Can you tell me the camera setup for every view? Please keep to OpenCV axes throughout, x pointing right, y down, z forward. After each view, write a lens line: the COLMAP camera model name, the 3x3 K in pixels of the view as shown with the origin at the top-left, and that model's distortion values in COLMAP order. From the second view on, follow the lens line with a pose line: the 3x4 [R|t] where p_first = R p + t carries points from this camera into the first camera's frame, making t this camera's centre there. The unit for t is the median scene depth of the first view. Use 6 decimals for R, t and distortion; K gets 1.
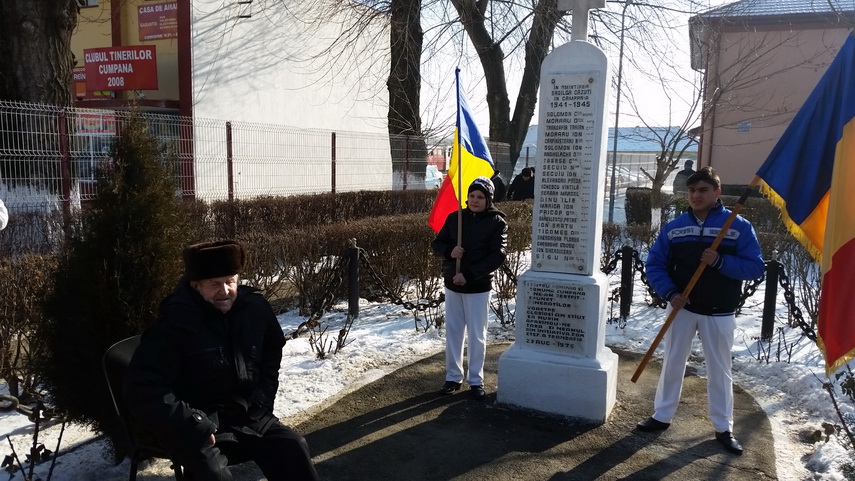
lens RADIAL K [[682.4, 0, 450.7], [0, 682.4, 258.0], [0, 0, 1]] dist [0.151067, -0.241758]
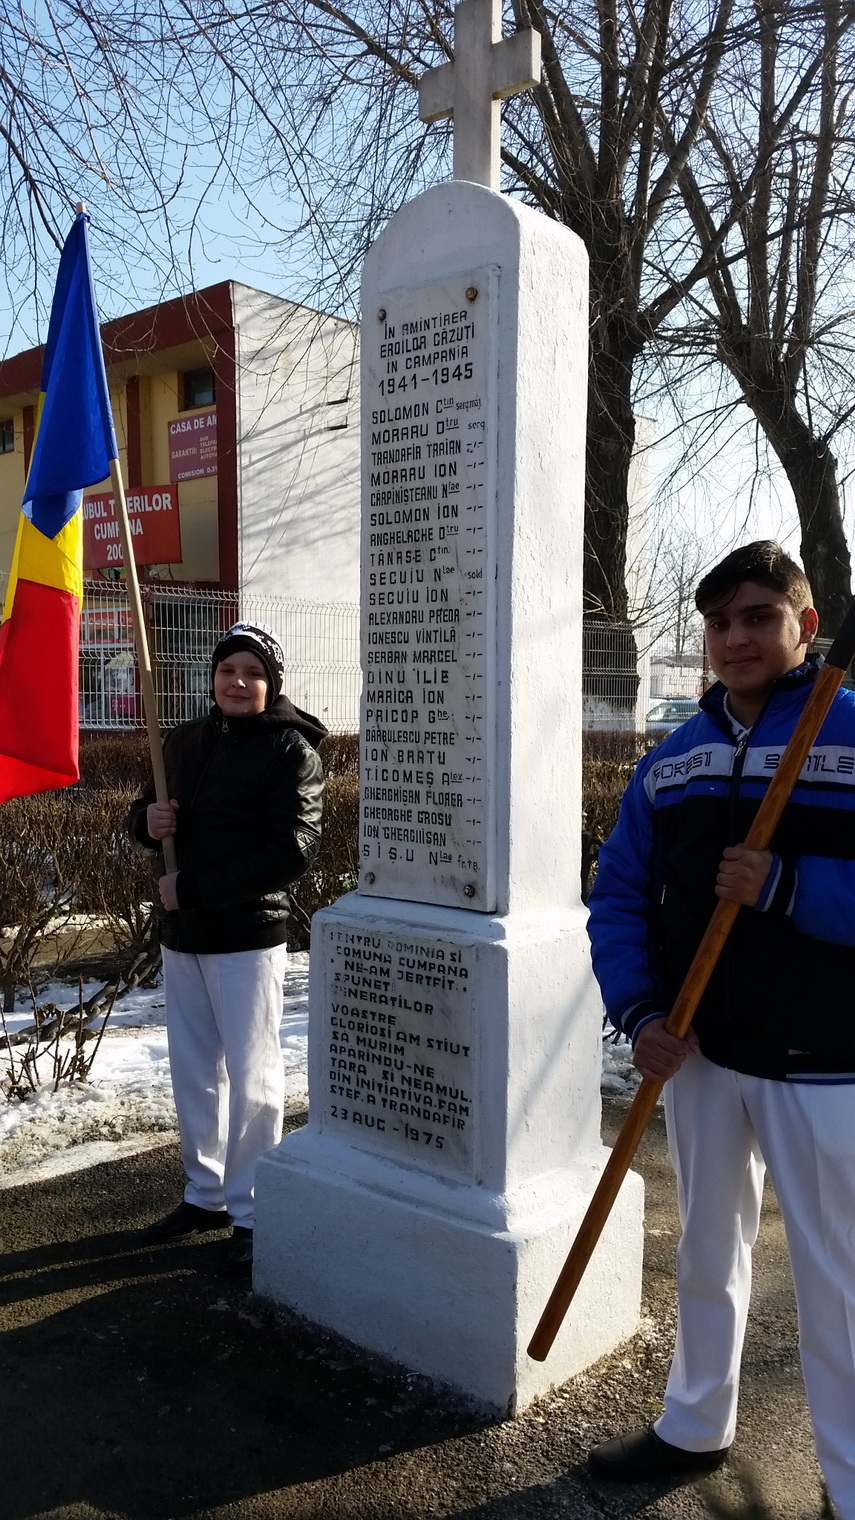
lens RADIAL K [[1268.0, 0, 420.7], [0, 1268.0, 766.9], [0, 0, 1]] dist [0.152398, -0.293261]
pose [[0.958794, 0.006701, -0.284023, 0.329233], [-0.030690, 0.996315, -0.080096, 0.005726], [0.282439, 0.085512, 0.955466, 0.424354]]
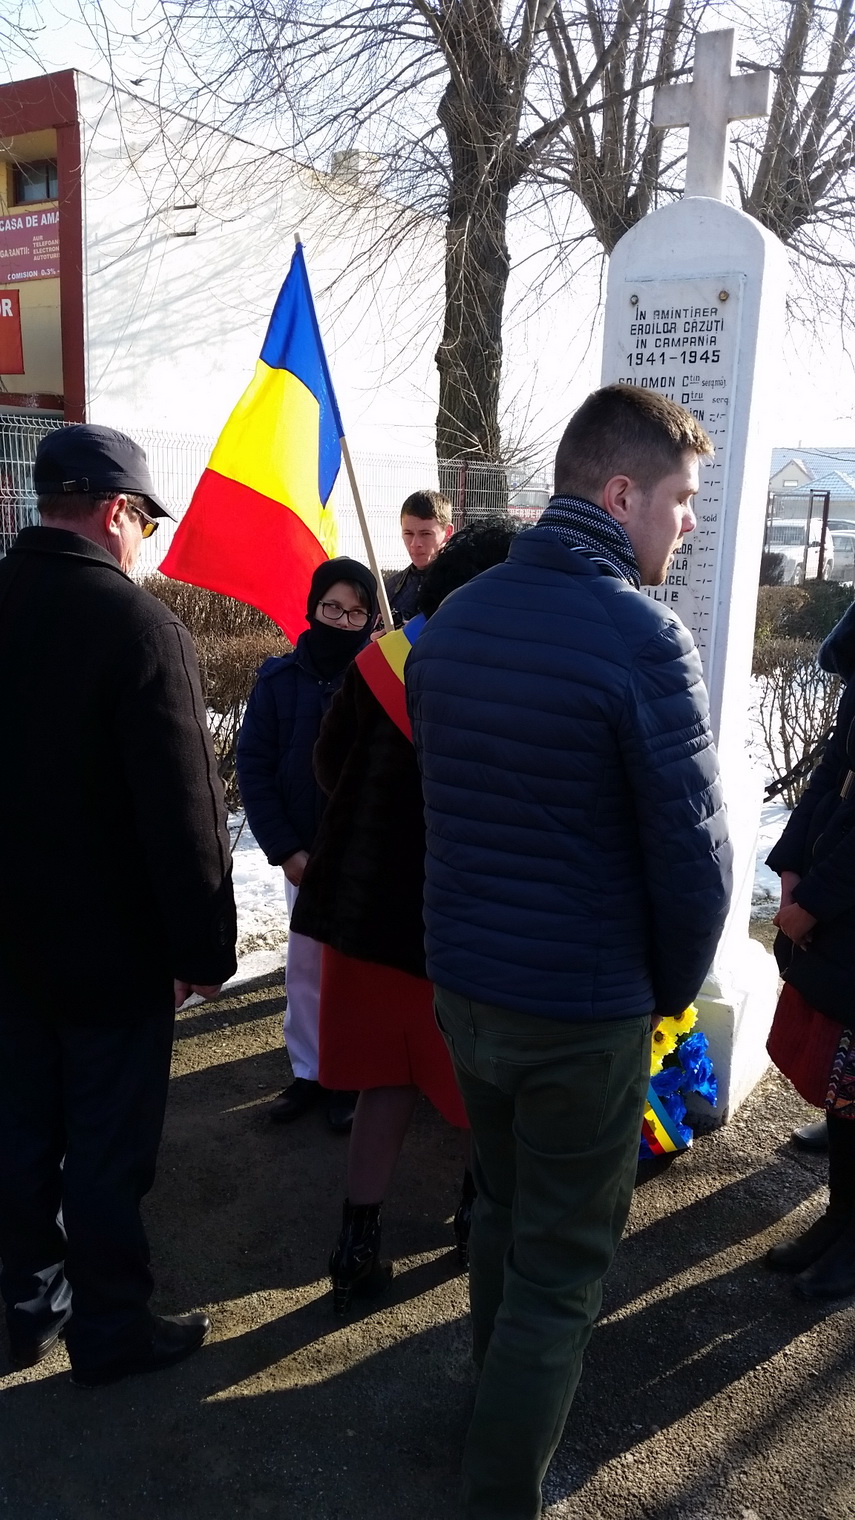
lens RADIAL K [[1255.9, 0, 428.9], [0, 1255.9, 784.0], [0, 0, 1]] dist [0.110633, -0.208876]
pose [[0.991919, 0.039598, -0.120532, 0.125472], [-0.031274, 0.997044, 0.070186, -0.019320], [0.122955, -0.065849, 0.990225, 0.214266]]
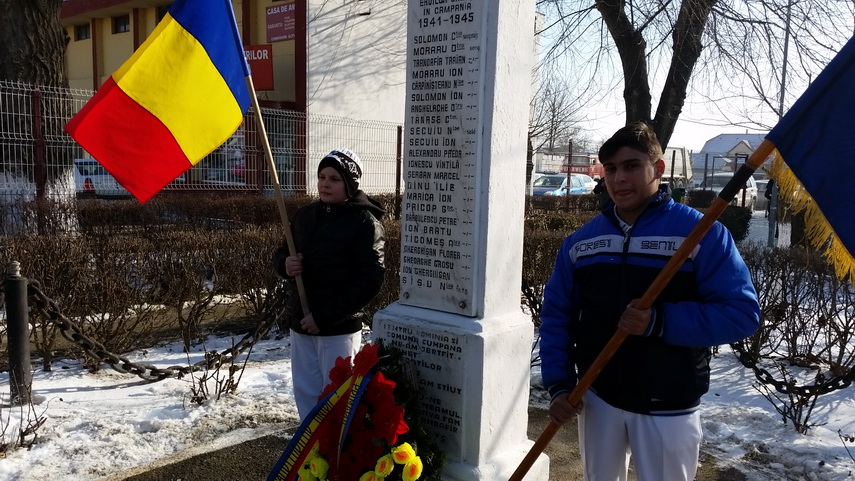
lens RADIAL K [[713.2, 0, 430.5], [0, 713.2, 250.8], [0, 0, 1]] dist [0.152398, -0.293261]
pose [[0.967886, 0.044414, -0.247435, 0.306302], [-0.051594, 0.998412, -0.022606, -0.015334], [0.246038, 0.034646, 0.968641, 0.402228]]
